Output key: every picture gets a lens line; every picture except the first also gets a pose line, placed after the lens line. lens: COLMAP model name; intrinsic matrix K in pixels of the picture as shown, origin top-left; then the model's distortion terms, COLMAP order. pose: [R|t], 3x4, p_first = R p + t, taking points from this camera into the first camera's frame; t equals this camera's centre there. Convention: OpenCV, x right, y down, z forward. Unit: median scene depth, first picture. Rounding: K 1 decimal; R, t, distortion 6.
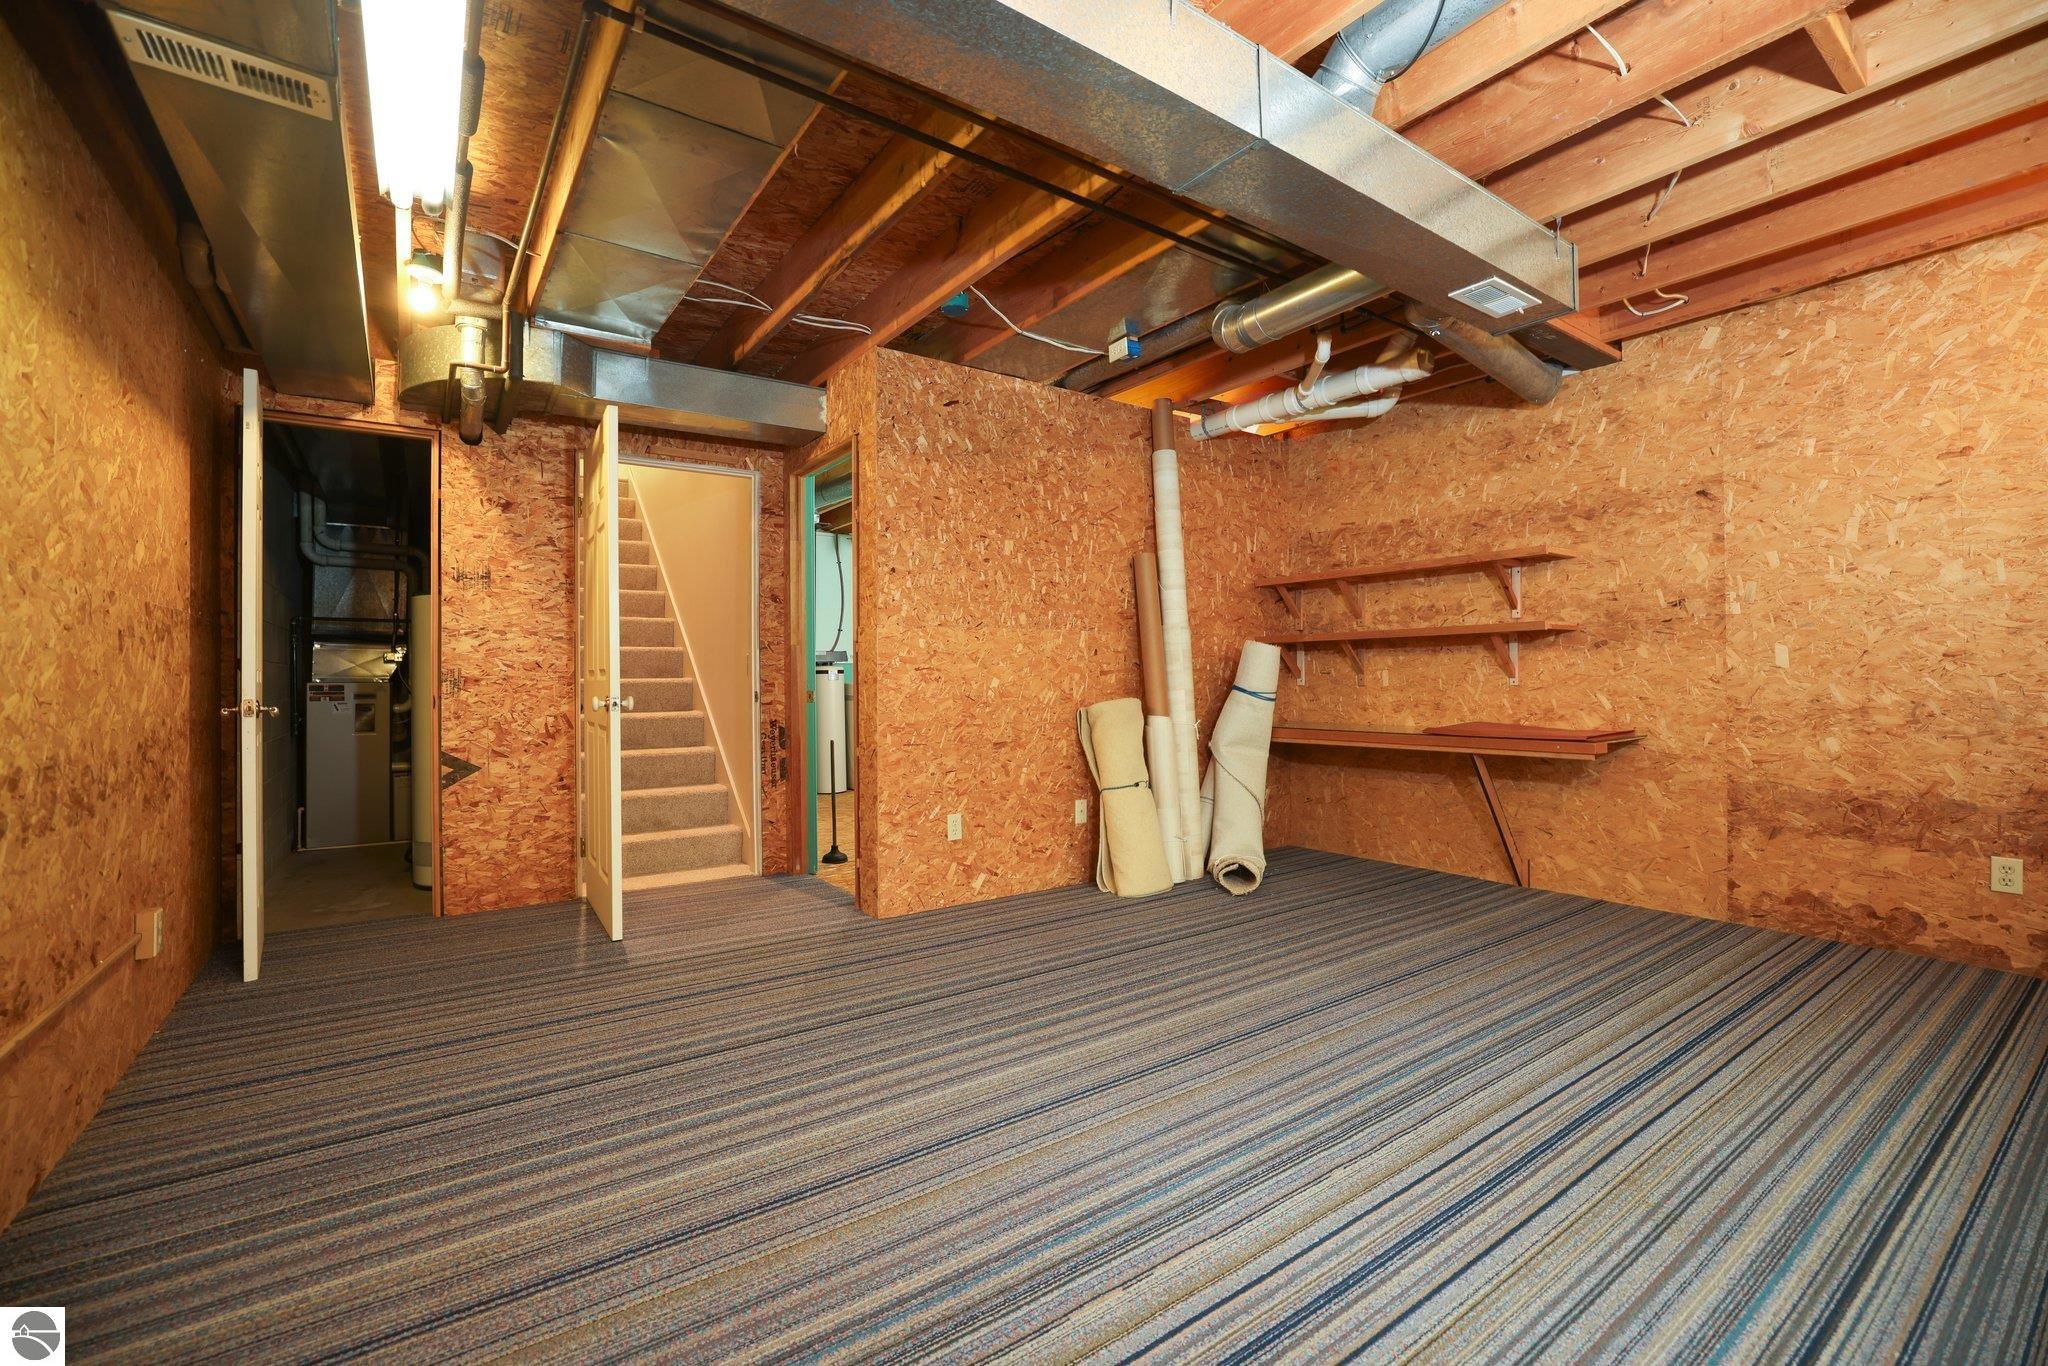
lens RADIAL K [[867.9, 0, 1020.0], [0, 867.9, 680.0], [0, 0, 1]] dist [-0.021173, 0.000222]
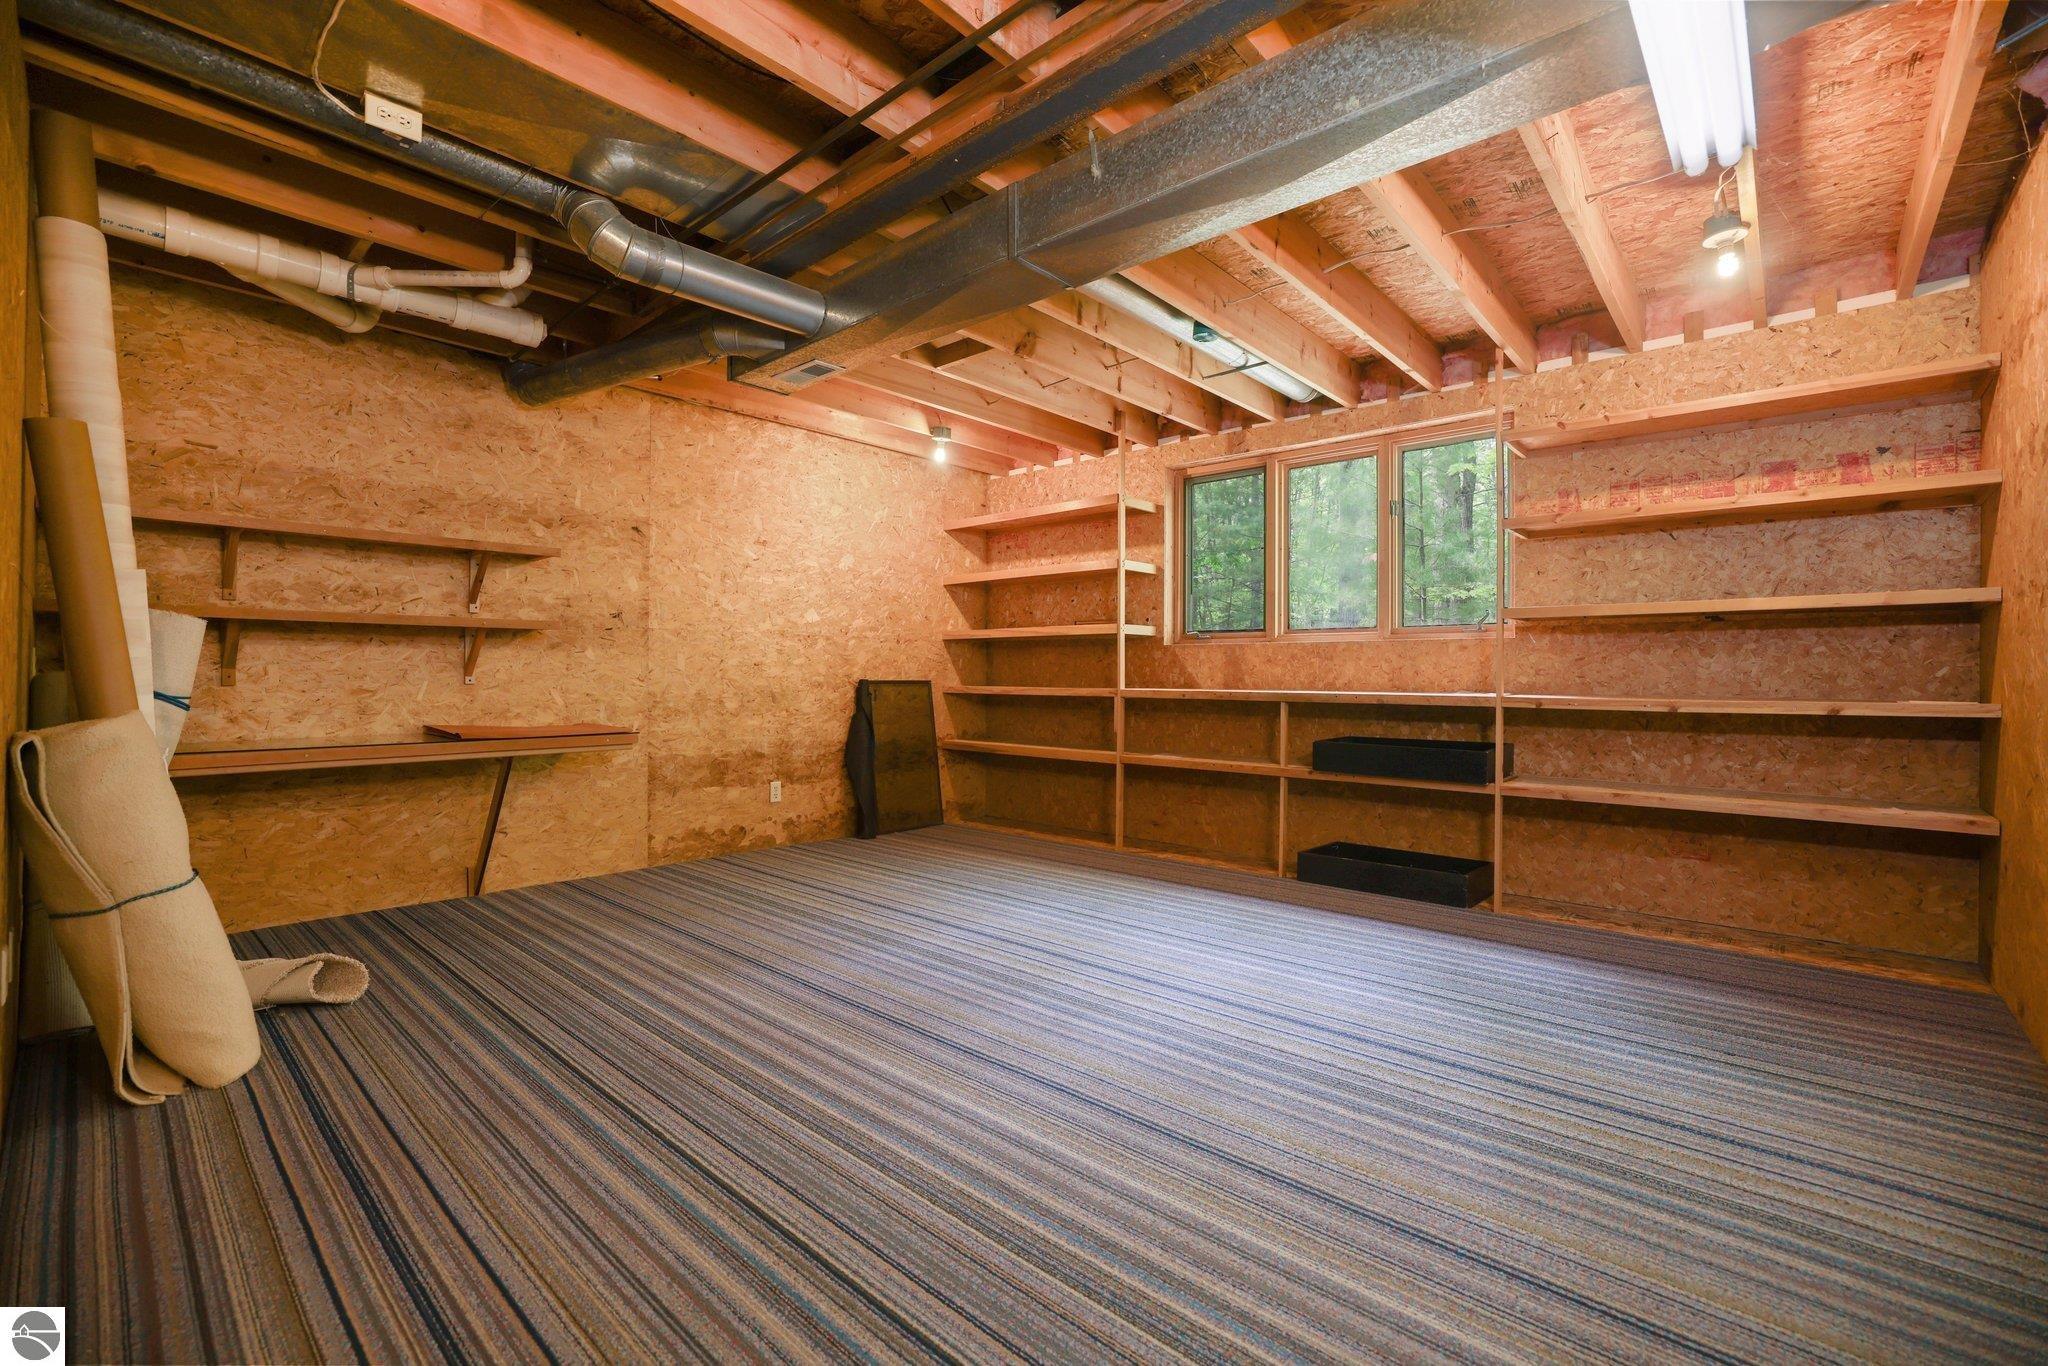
lens RADIAL K [[867.9, 0, 1019.5], [0, 867.9, 681.8], [0, 0, 1]] dist [-0.021173, 0.000222]
pose [[-0.205916, -0.000379, 0.978570, -0.571706], [-0.001416, 0.999999, 0.000089, 0.003364], [-0.978569, -0.001368, -0.205916, 0.738581]]
